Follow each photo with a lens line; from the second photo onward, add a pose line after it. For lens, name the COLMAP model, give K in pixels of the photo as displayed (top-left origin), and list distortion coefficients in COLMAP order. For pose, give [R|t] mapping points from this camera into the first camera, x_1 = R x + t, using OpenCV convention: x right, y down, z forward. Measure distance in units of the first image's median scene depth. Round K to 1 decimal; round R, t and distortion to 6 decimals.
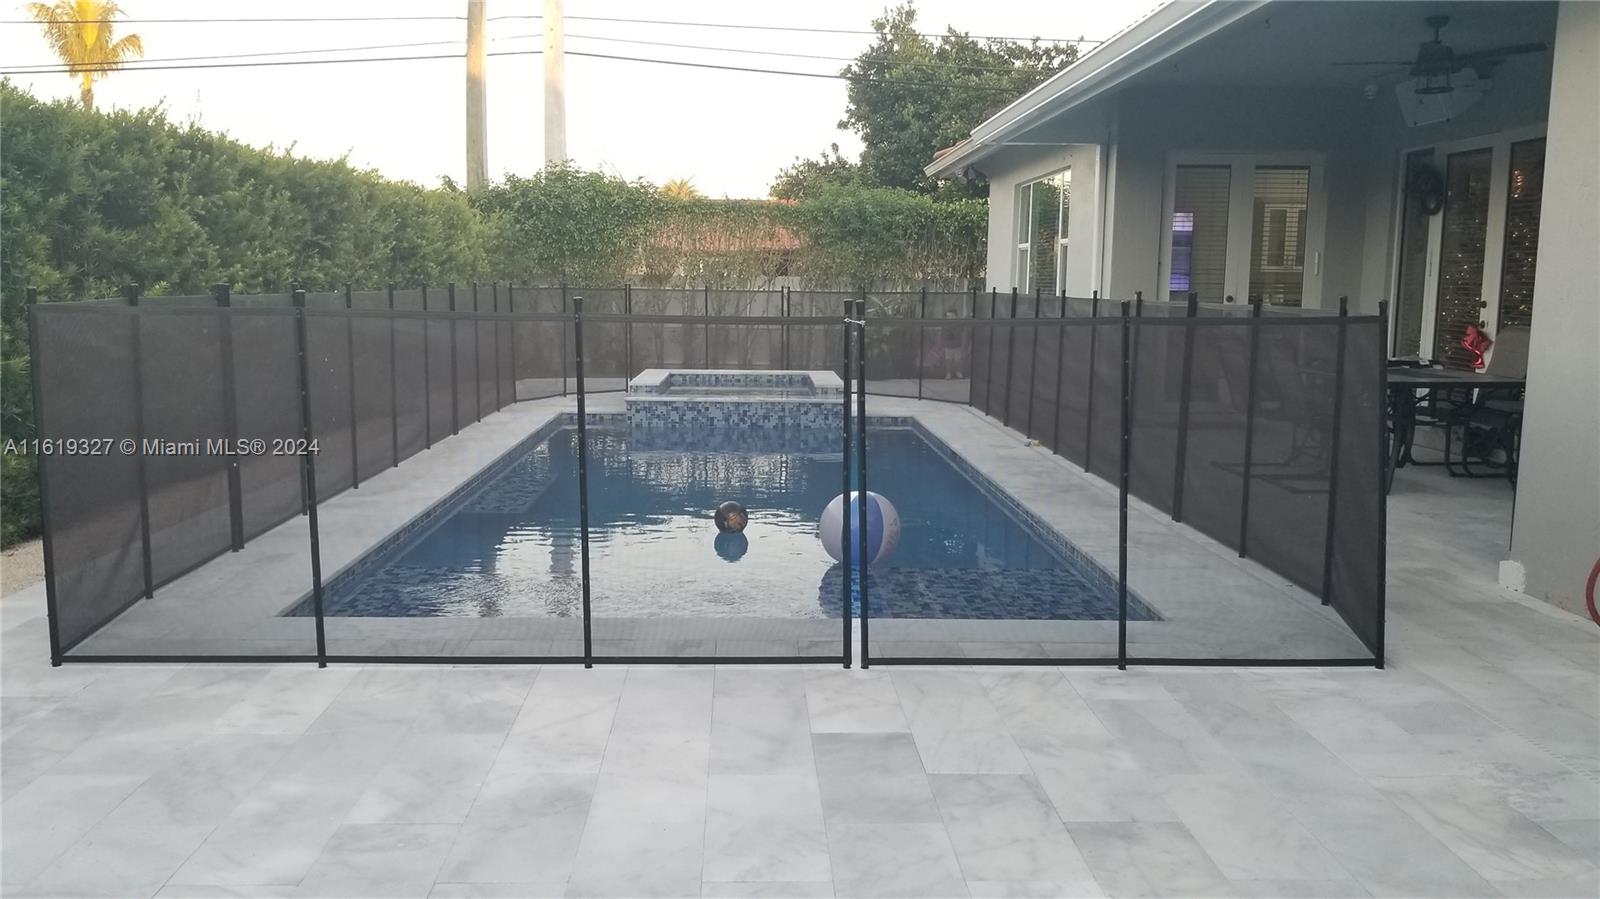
lens RADIAL K [[1277.7, 0, 800.0], [0, 1277.7, 449.5], [0, 0, 1]] dist [0.036380, -0.057702]
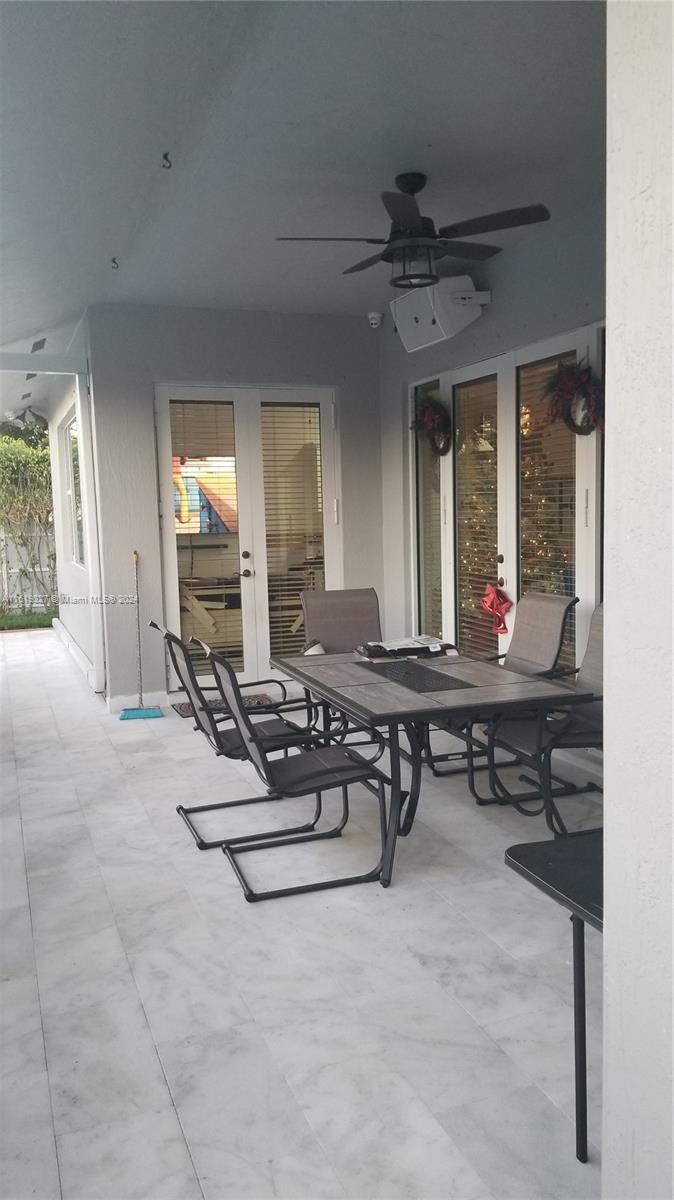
lens RADIAL K [[958.3, 0, 338.7], [0, 958.3, 602.8], [0, 0, 1]] dist [0.036380, -0.057702]
pose [[0.950600, -0.060240, 0.304518, 0.187197], [0.069672, 0.997366, -0.020193, -0.062700], [-0.302500, 0.040412, 0.952292, 0.341679]]
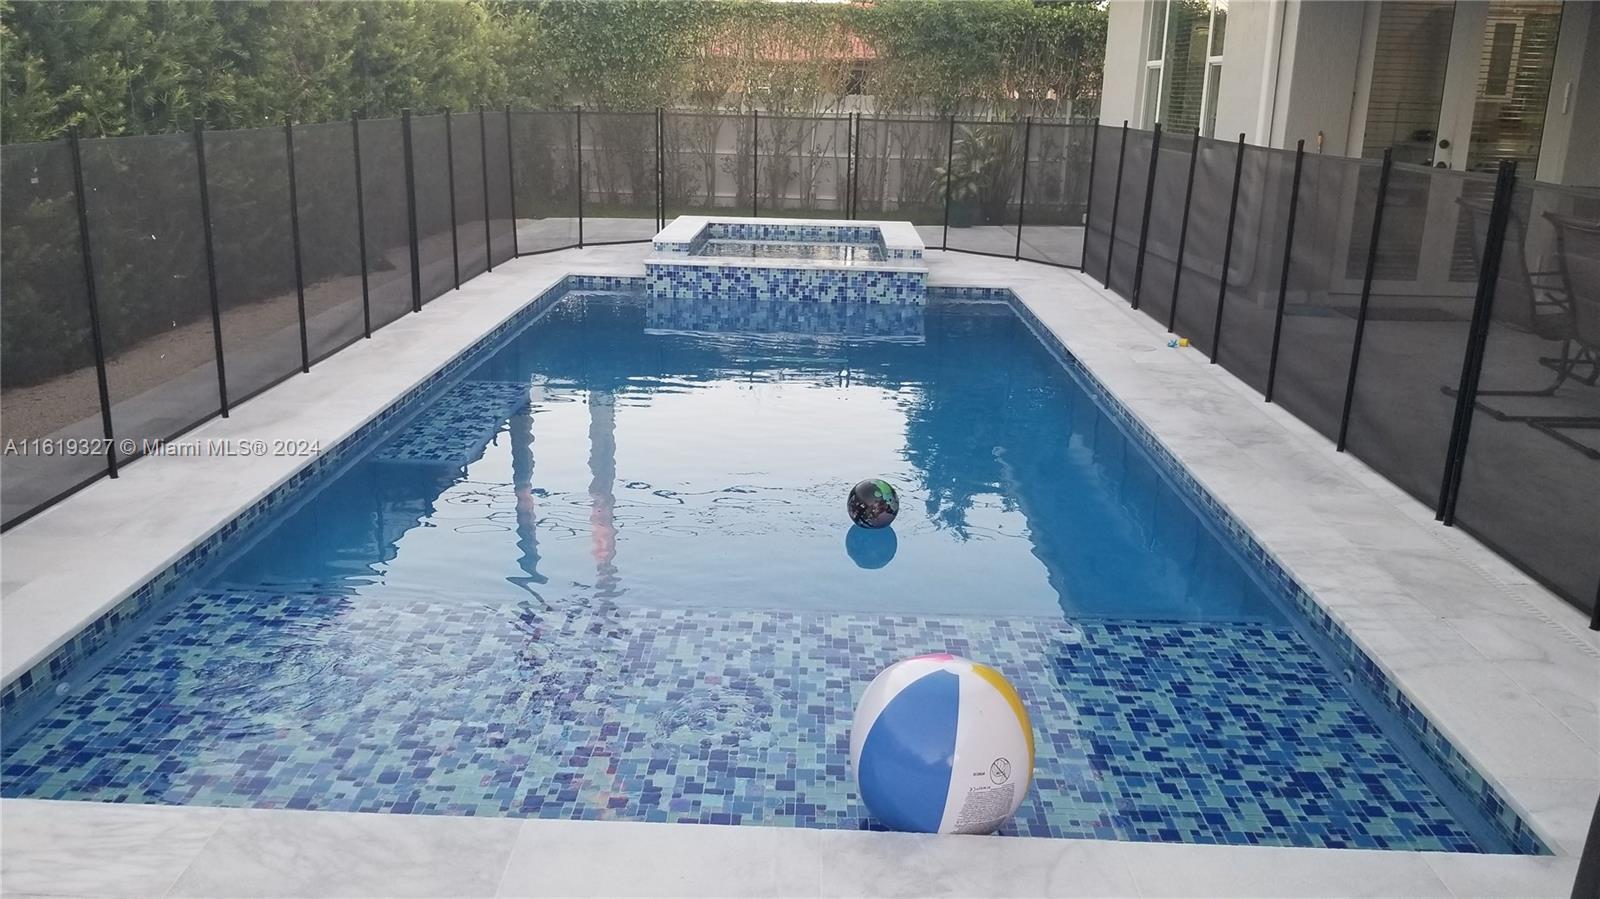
lens RADIAL K [[1277.7, 0, 800.0], [0, 1277.7, 449.5], [0, 0, 1]] dist [0.036380, -0.057702]
pose [[0.998195, 0.027334, -0.053468, 0.004295], [-0.019506, 0.989703, 0.141802, -0.038493], [0.056794, -0.140503, 0.988450, 0.210491]]
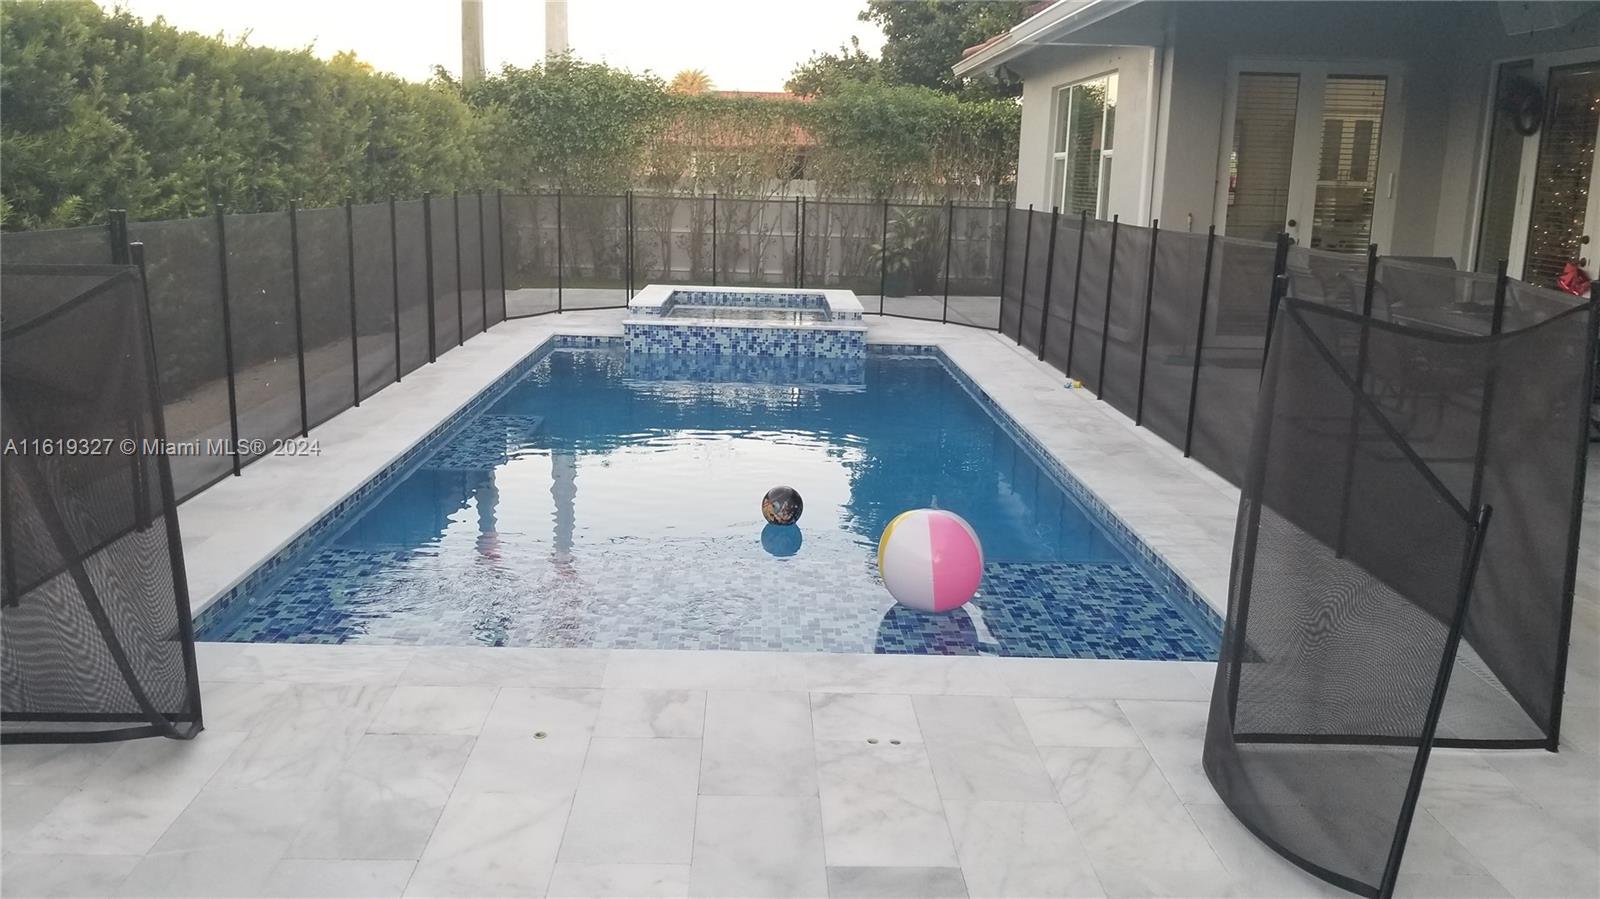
lens RADIAL K [[1280.0, 0, 814.4], [0, 1280.0, 433.3], [0, 0, 1]] dist [0.028706, -0.056542]
pose [[0.999859, 0.016569, 0.002662, -0.001370], [-0.016712, 0.997545, 0.068002, -0.024771], [-0.001529, -0.068037, 0.997682, 0.084374]]
